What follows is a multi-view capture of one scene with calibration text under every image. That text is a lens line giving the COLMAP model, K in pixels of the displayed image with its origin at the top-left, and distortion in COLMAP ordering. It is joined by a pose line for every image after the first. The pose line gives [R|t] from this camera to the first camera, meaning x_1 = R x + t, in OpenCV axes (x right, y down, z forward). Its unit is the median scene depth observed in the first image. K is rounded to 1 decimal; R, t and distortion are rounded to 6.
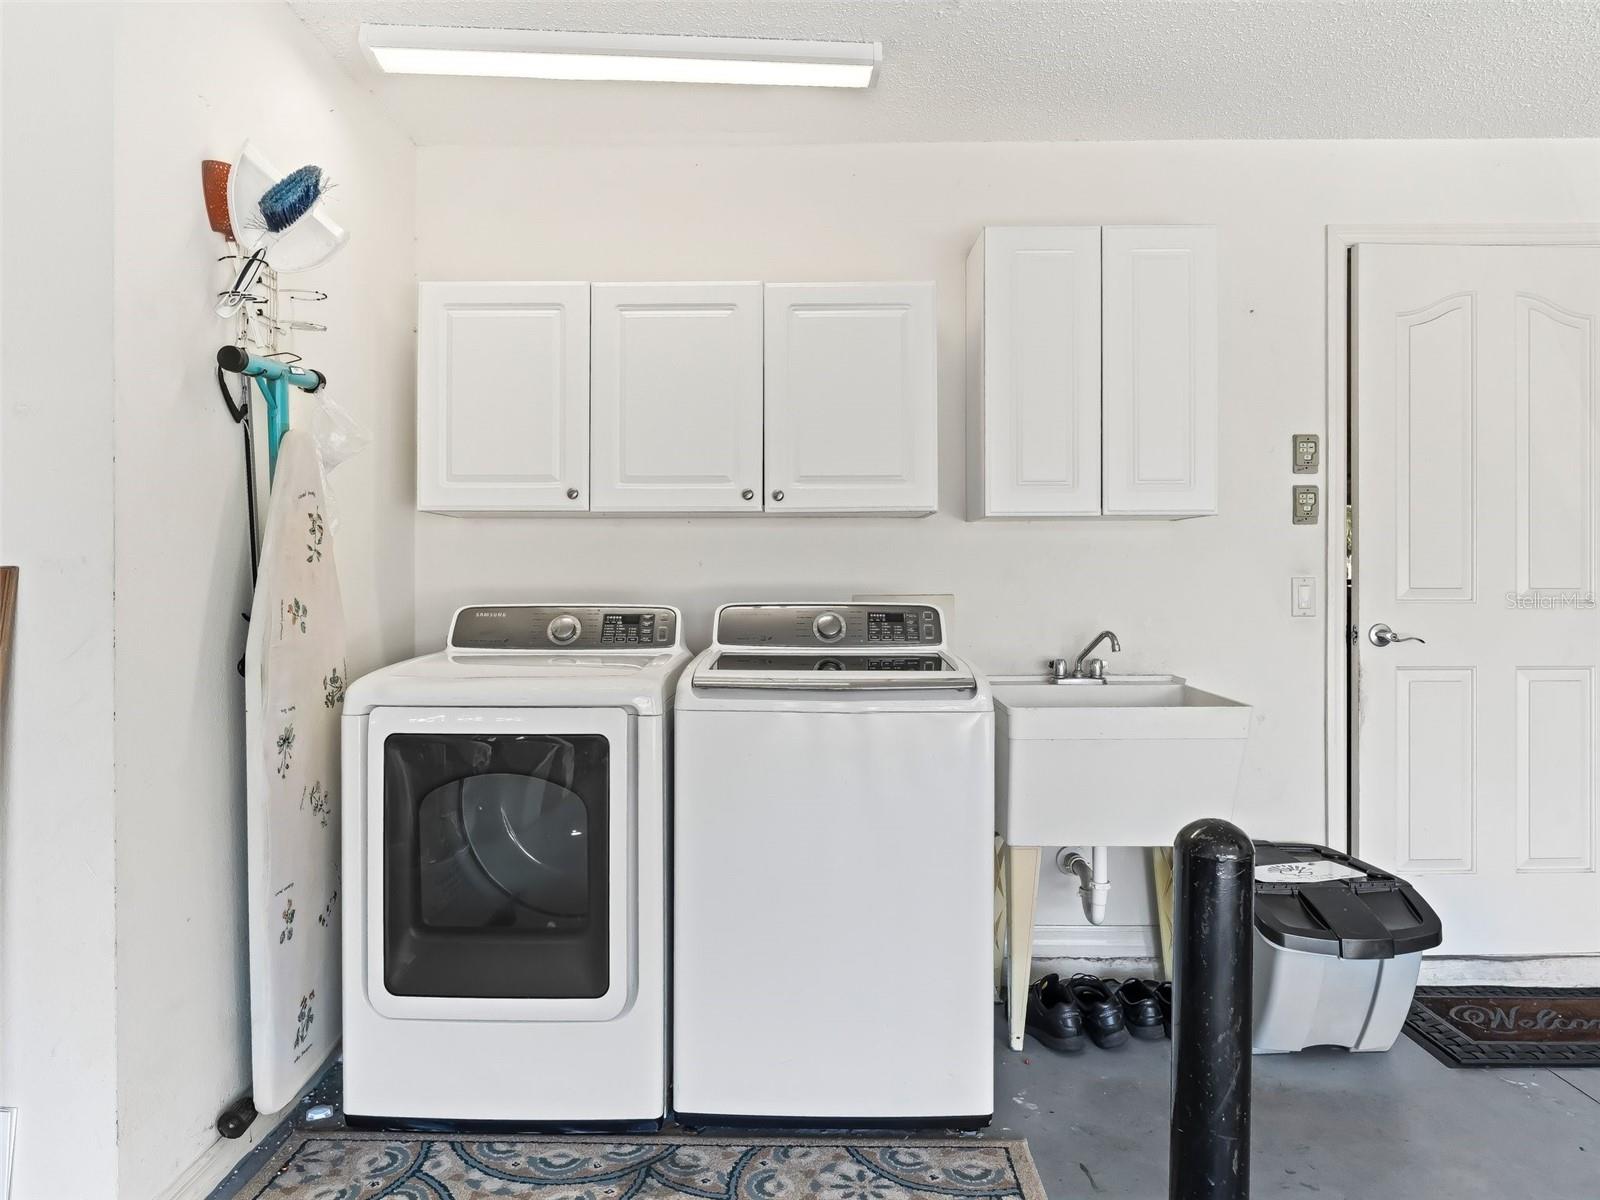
lens RADIAL K [[1014.5, 0, 799.3], [0, 1014.5, 594.3], [0, 0, 1]] dist [-0.004535, -0.002577]
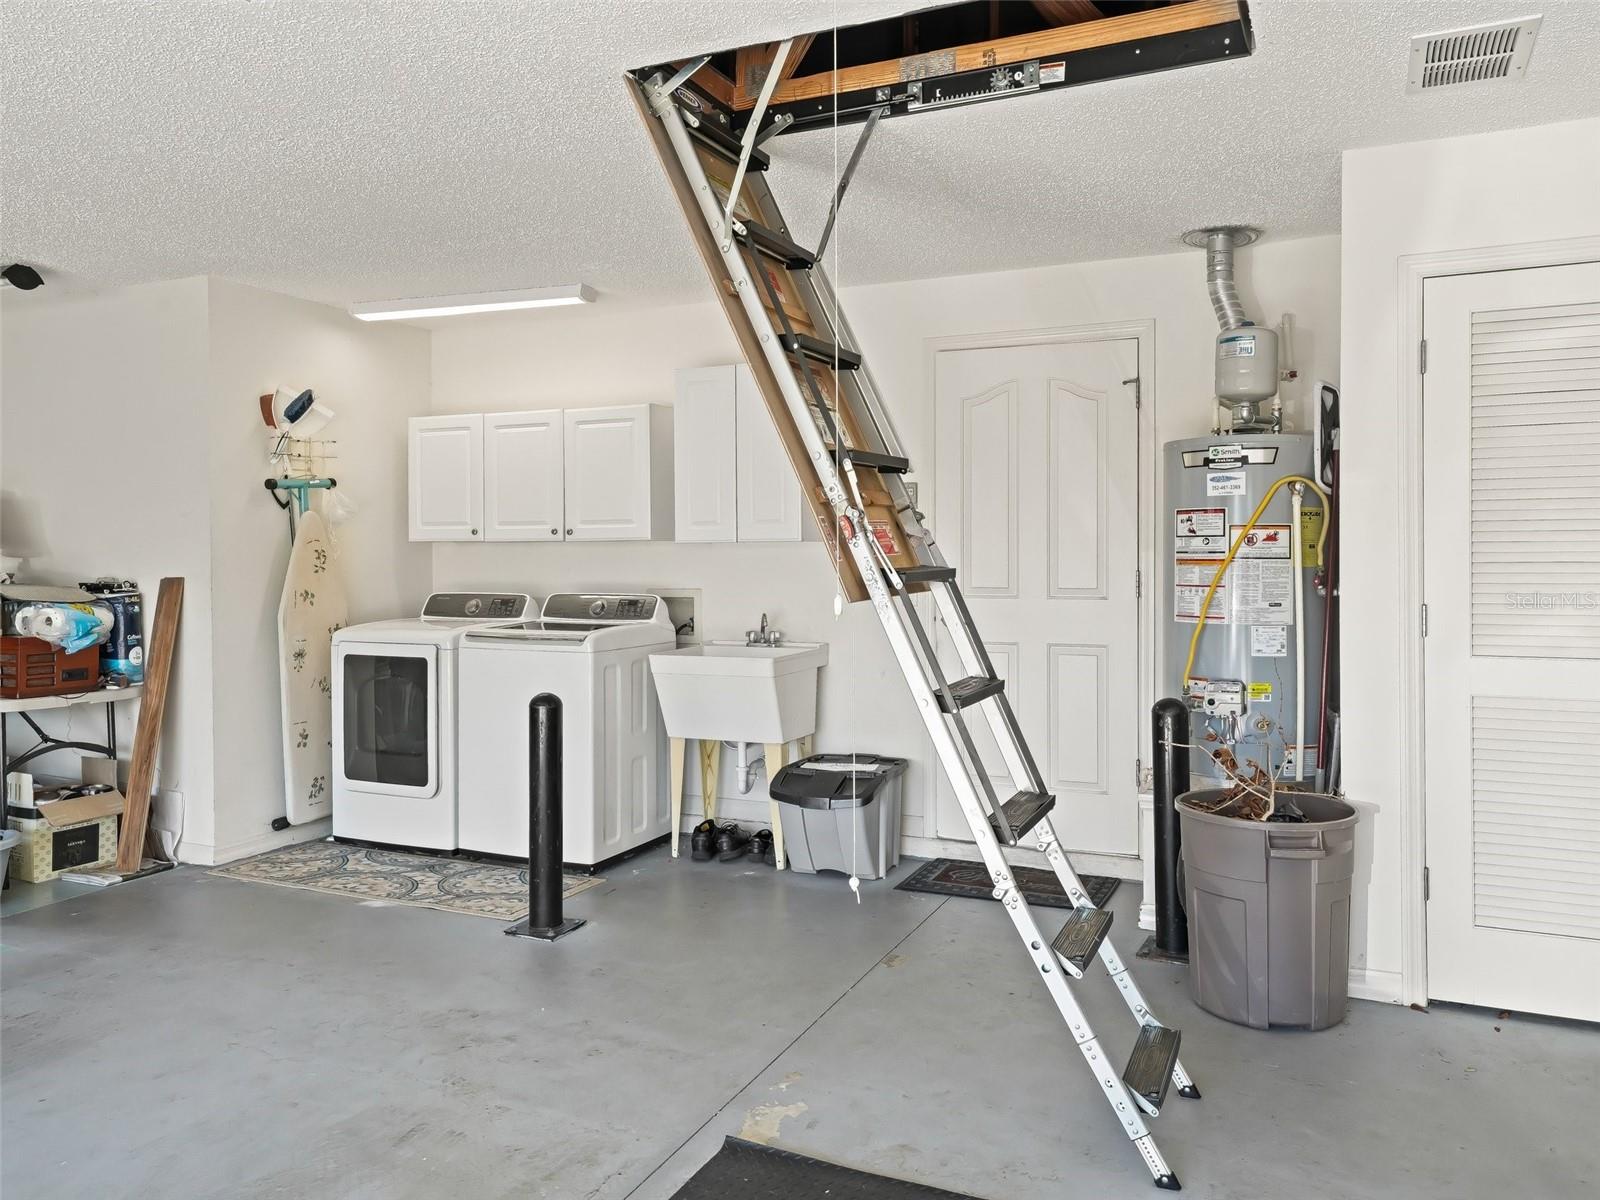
lens RADIAL K [[1132.4, 0, 801.8], [0, 1132.4, 595.1], [0, 0, 1]] dist [0.035106, -0.000751]
pose [[0.914928, 0.010272, -0.403486, 1.396486], [-0.003439, 0.999838, 0.017657, -0.030002], [0.403602, -0.014767, 0.914816, -0.768527]]
